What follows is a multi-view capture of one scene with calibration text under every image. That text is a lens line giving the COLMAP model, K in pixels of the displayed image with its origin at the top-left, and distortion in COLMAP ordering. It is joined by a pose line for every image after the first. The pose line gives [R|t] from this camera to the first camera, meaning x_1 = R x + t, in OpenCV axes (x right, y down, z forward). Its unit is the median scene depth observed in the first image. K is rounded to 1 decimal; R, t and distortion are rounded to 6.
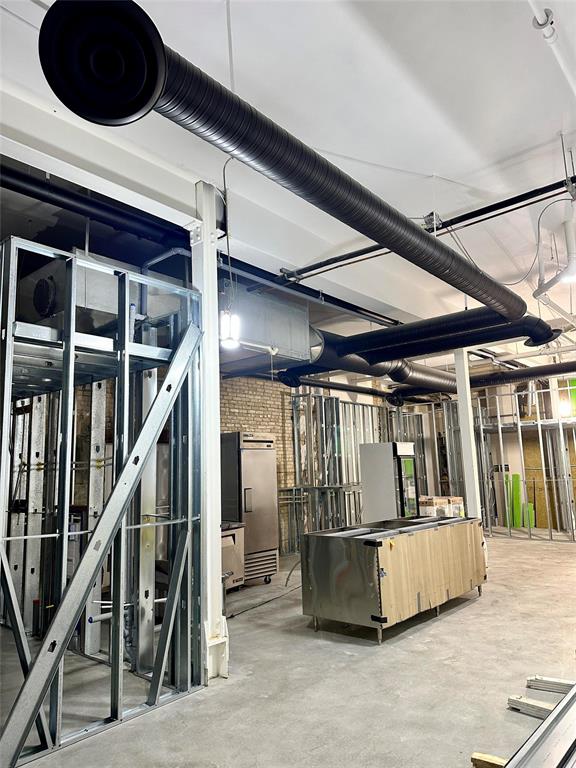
lens RADIAL K [[540.3, 0, 286.2], [0, 540.3, 381.0], [0, 0, 1]] dist [0.099101, -0.103529]
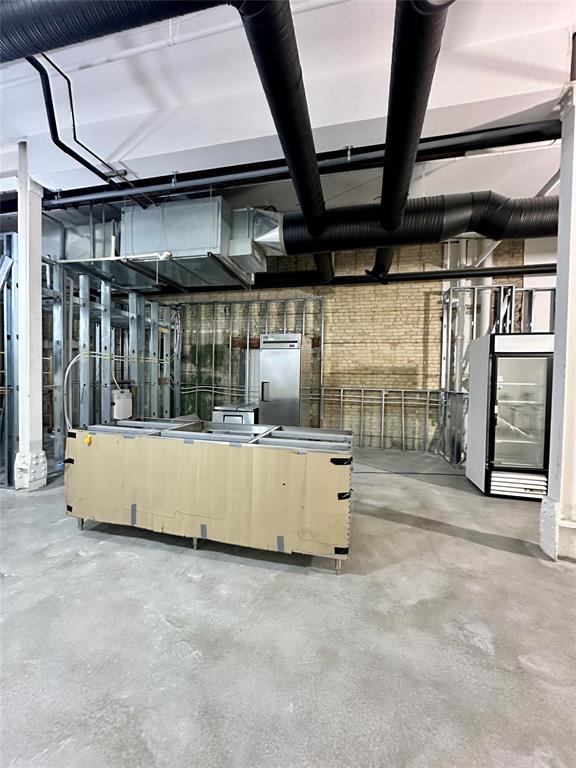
lens RADIAL K [[305.8, 0, 288.0], [0, 305.8, 384.0], [0, 0, 1]] dist [0.000332, -0.000017]
pose [[0.448668, 0.059794, -0.891696, 0.746439], [0.110409, 0.986407, 0.121699, 0.174130], [0.886852, -0.153054, 0.435968, 1.031016]]
